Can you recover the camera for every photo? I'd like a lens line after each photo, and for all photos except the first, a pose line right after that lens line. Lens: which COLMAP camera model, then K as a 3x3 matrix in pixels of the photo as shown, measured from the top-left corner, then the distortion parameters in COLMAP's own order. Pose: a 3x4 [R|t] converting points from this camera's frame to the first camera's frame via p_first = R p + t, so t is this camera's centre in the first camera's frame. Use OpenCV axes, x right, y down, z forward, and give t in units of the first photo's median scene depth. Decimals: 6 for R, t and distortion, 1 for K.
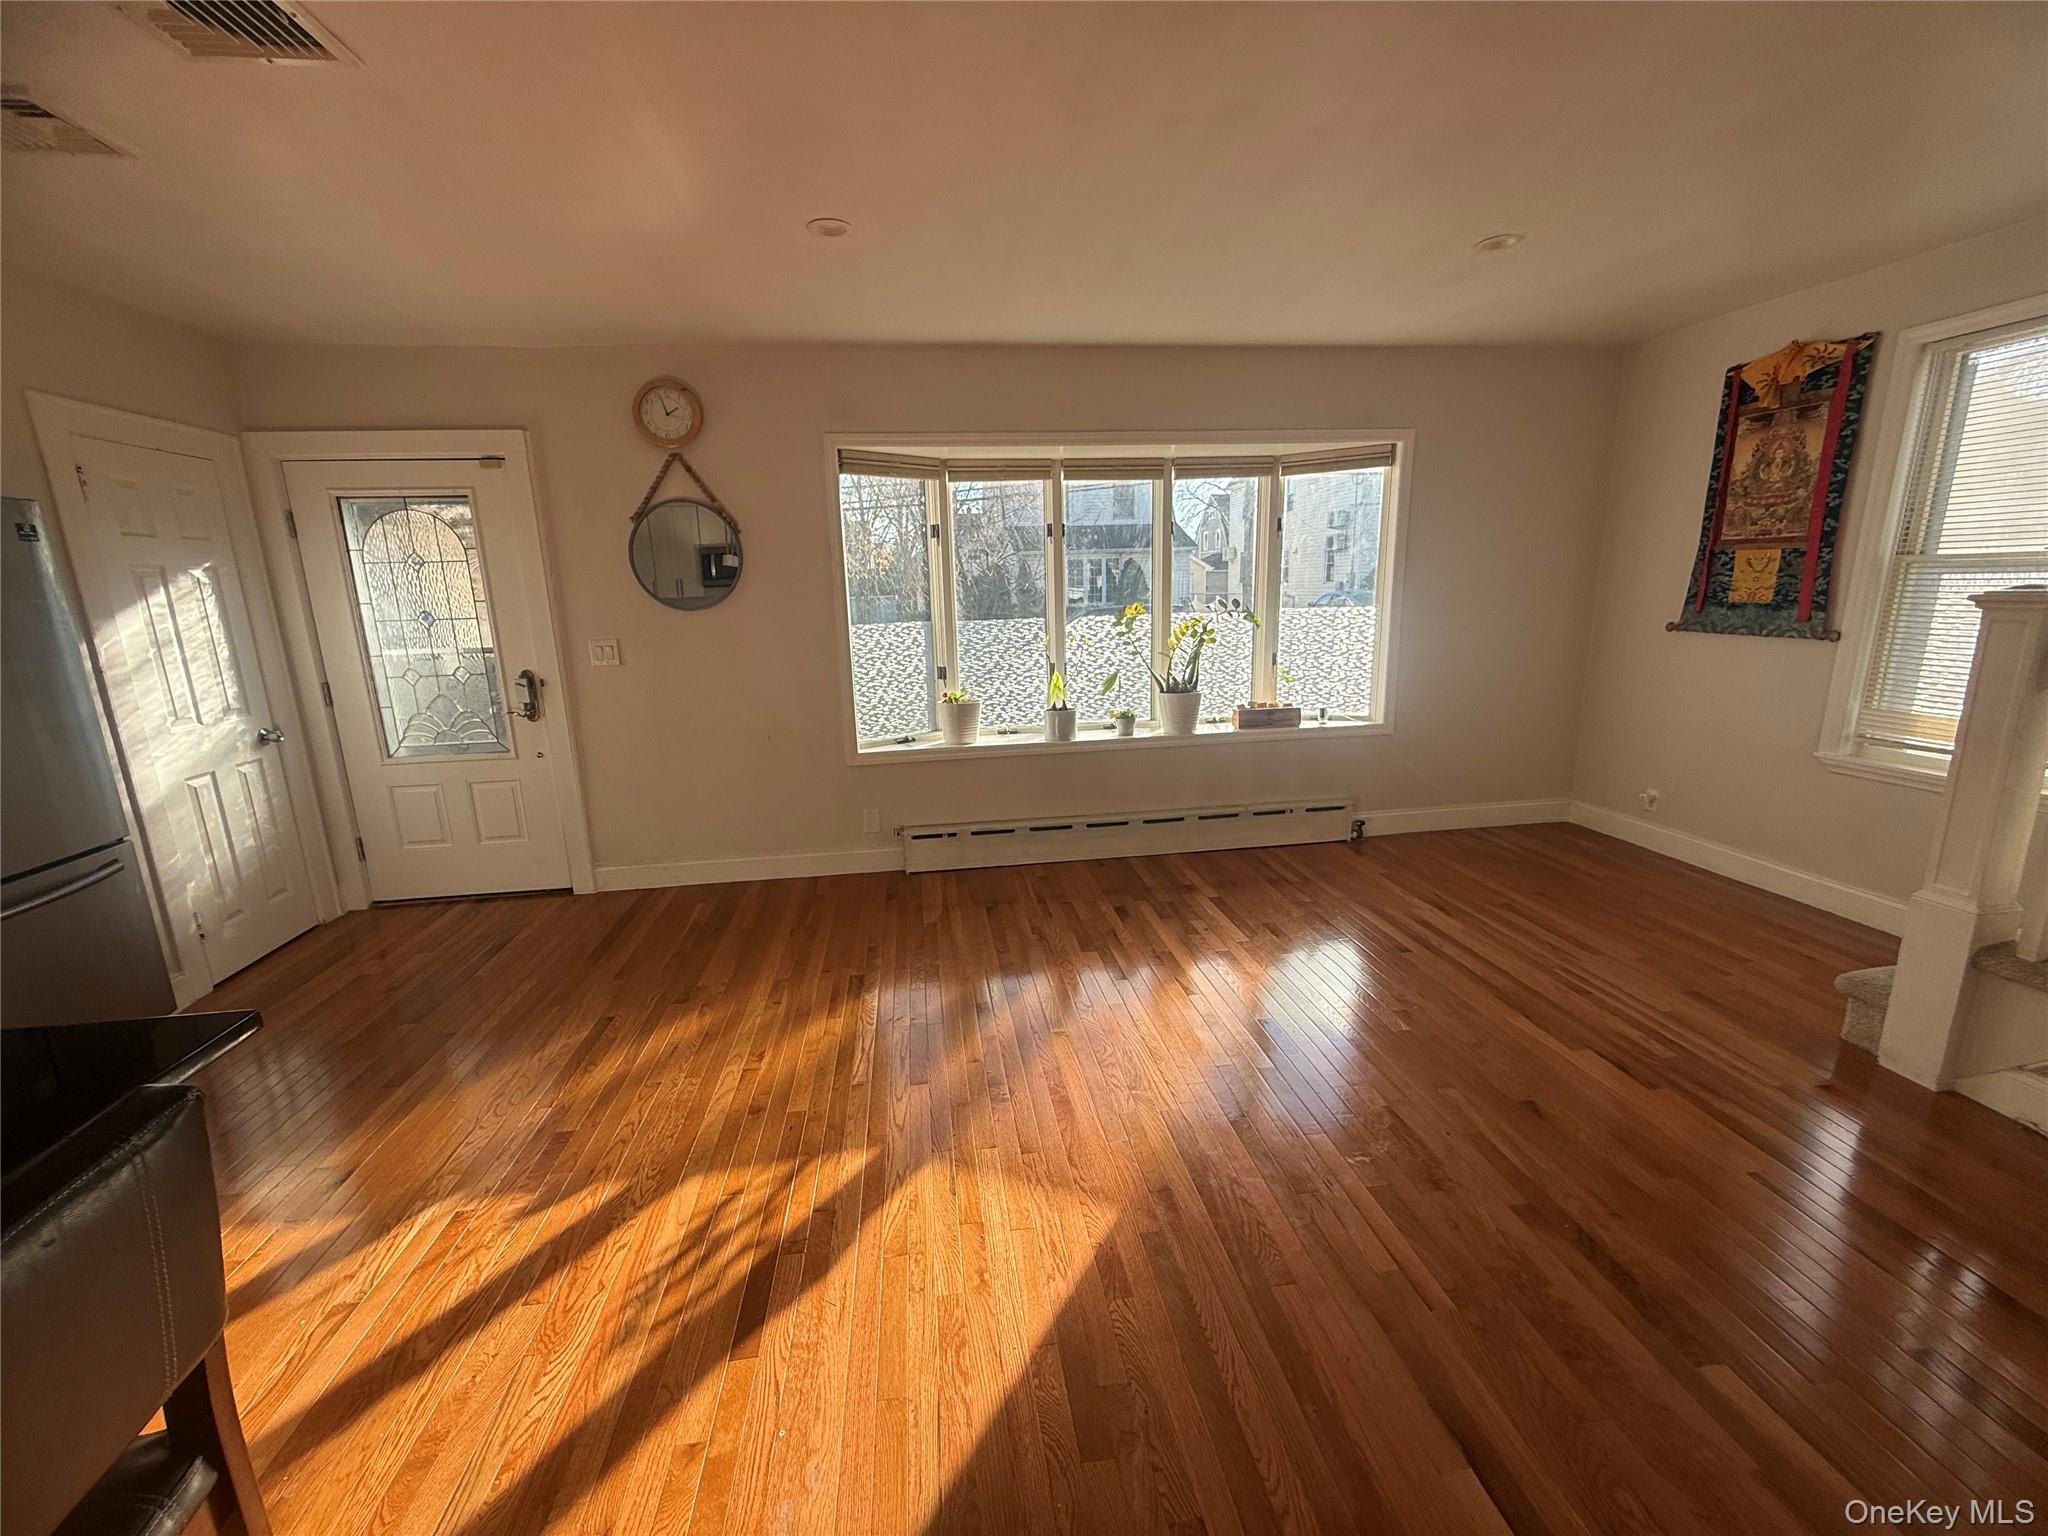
lens RADIAL K [[815.7, 0, 1024.0], [0, 815.7, 768.0], [0, 0, 1]] dist [-0.003039, -0.000429]
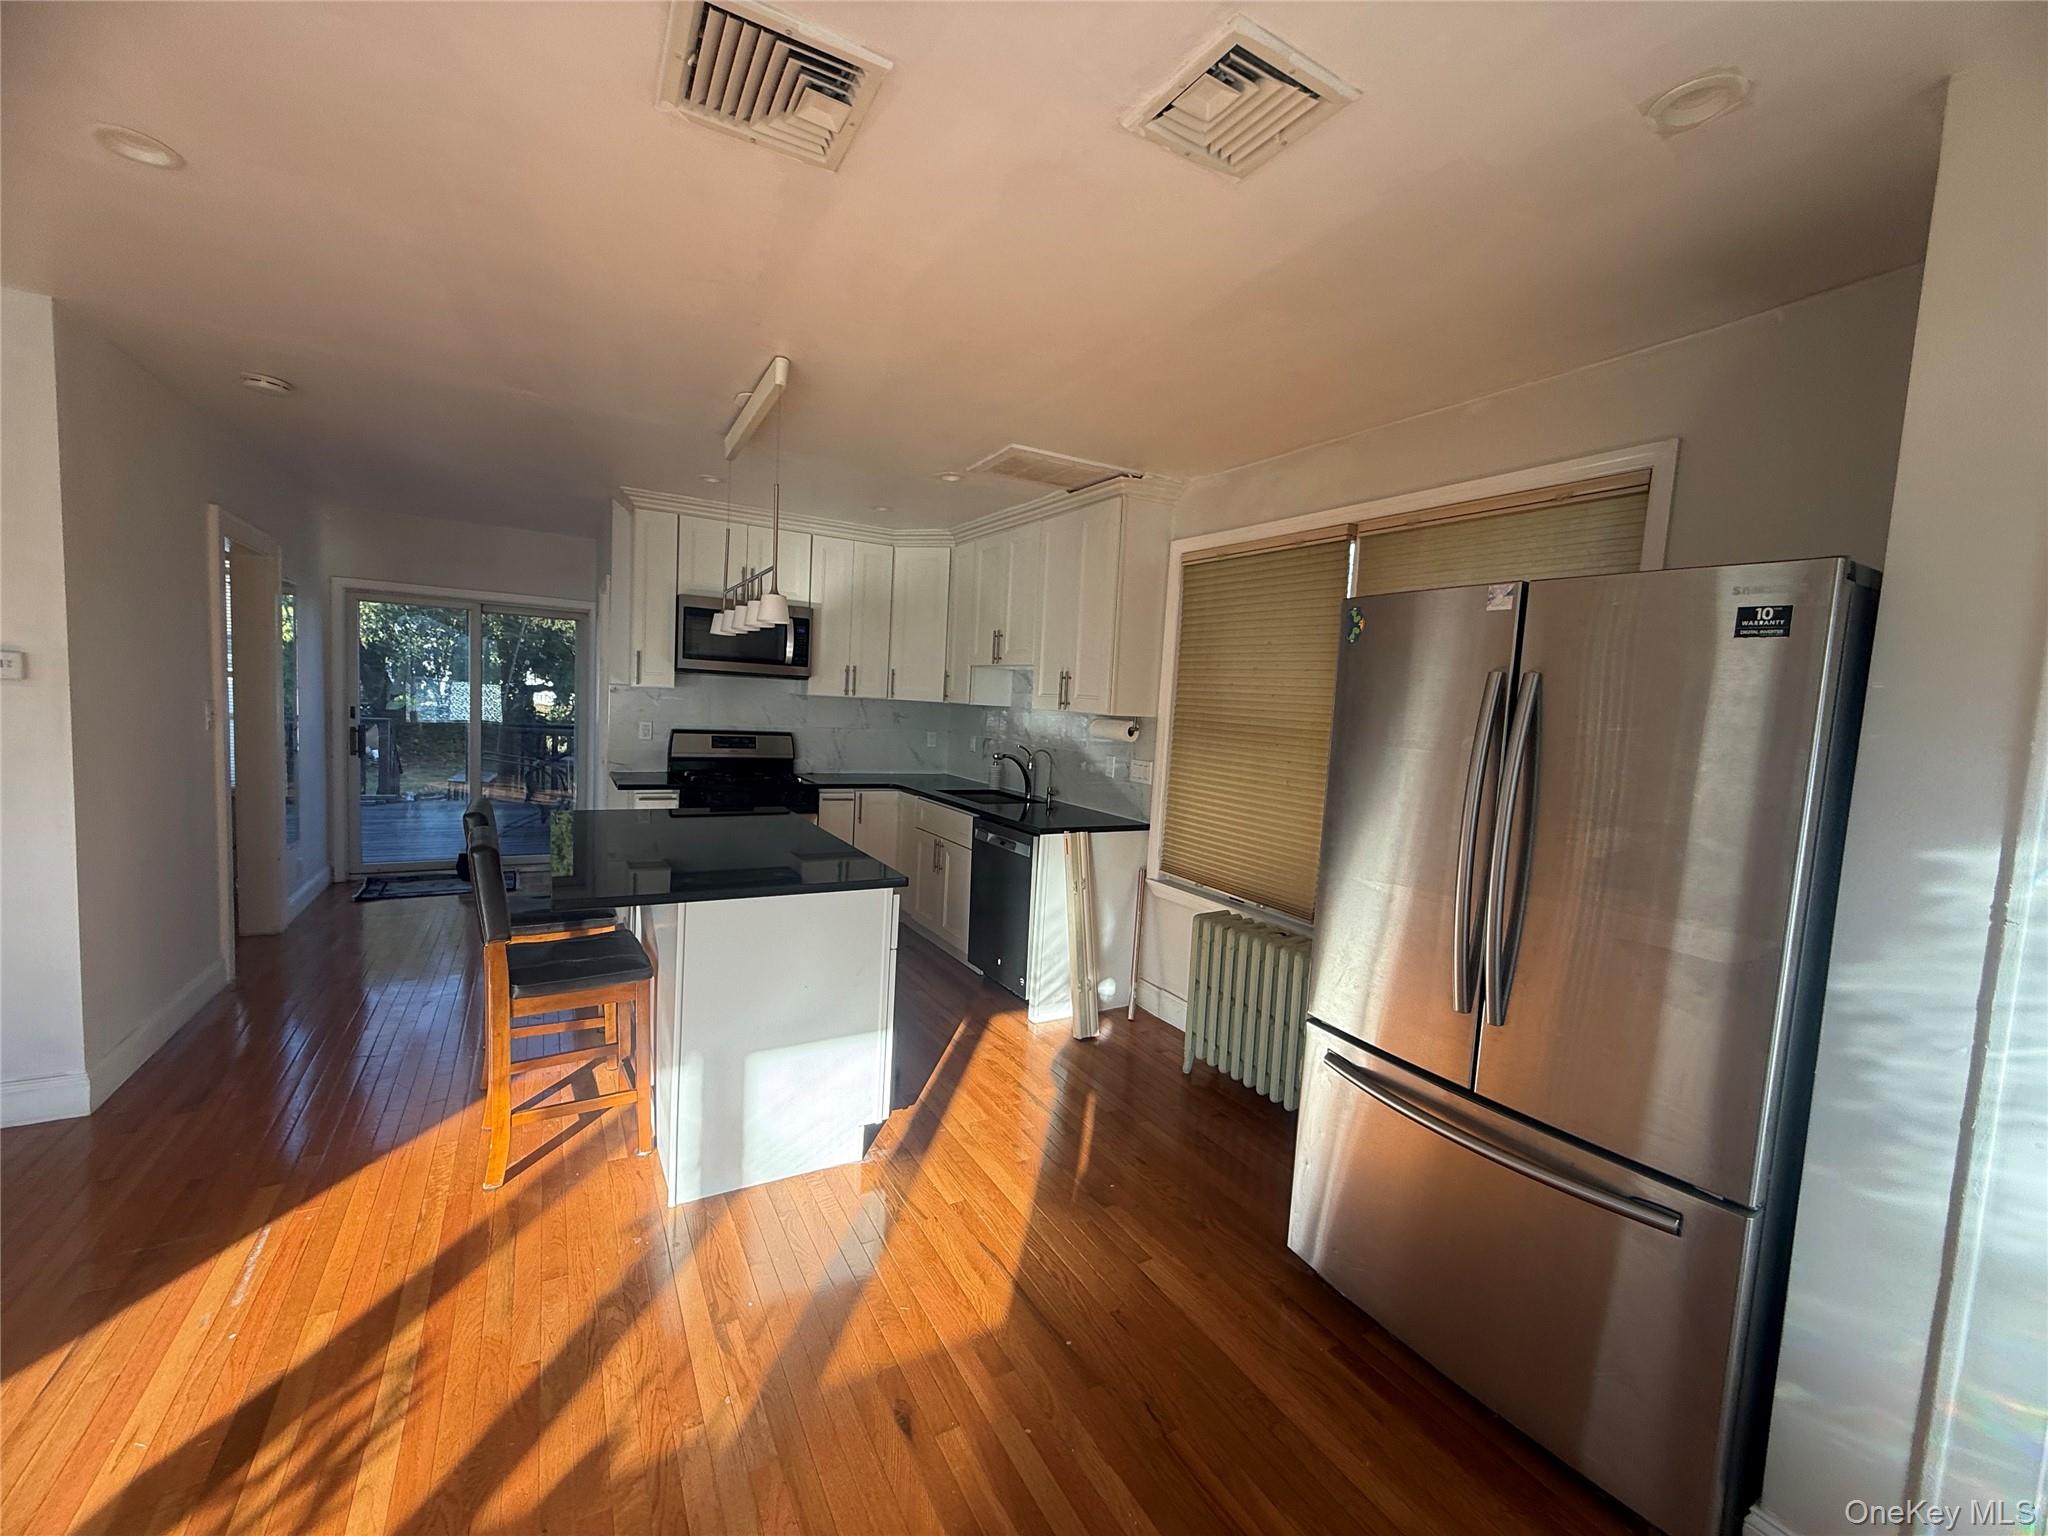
lens RADIAL K [[815.7, 0, 1024.0], [0, 815.7, 768.0], [0, 0, 1]] dist [-0.003039, -0.000429]
pose [[-0.925377, 0.009925, -0.378918, -0.763142], [-0.109368, 0.950150, 0.291982, -0.407962], [0.362927, 0.311635, -0.878162, 1.805823]]
